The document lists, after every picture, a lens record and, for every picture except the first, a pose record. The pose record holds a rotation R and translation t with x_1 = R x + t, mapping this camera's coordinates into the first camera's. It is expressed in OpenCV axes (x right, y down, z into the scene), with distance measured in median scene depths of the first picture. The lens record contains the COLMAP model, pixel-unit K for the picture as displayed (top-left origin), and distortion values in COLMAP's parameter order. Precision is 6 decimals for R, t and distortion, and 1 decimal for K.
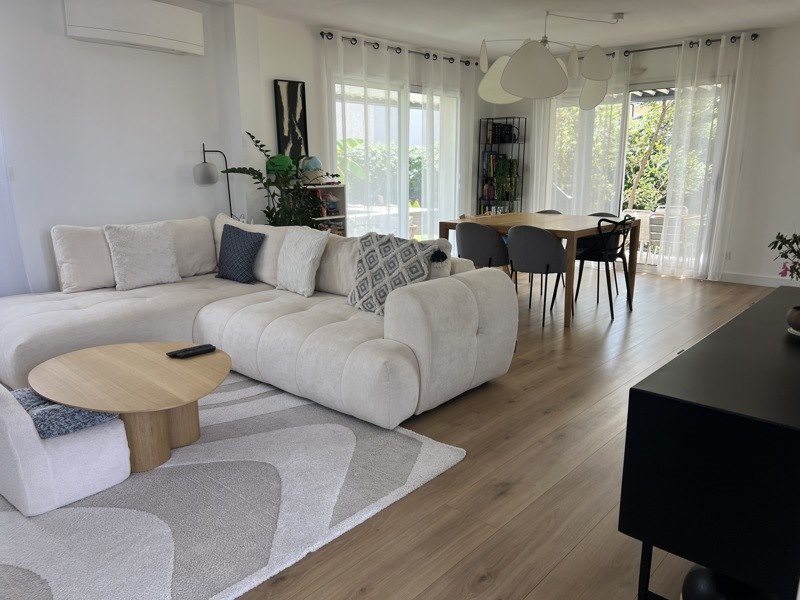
lens RADIAL K [[600.3, 0, 398.9], [0, 600.3, 296.7], [0, 0, 1]] dist [-0.007159, -0.001354]
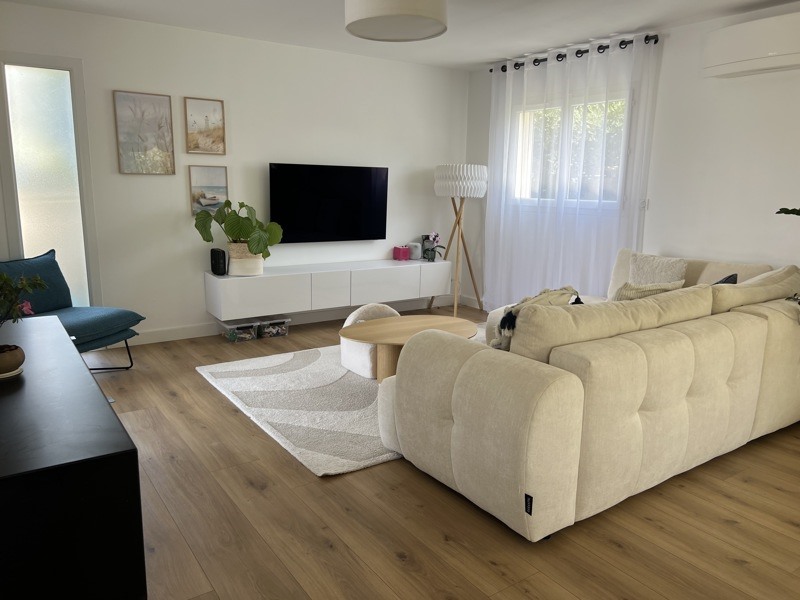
lens RADIAL K [[600.3, 0, 398.4], [0, 600.3, 305.2], [0, 0, 1]] dist [-0.007159, -0.001354]
pose [[-0.225780, 0.190321, -0.955406, 1.056583], [-0.228710, 0.942964, 0.241891, -0.309713], [0.946950, 0.273125, -0.169374, 1.269745]]
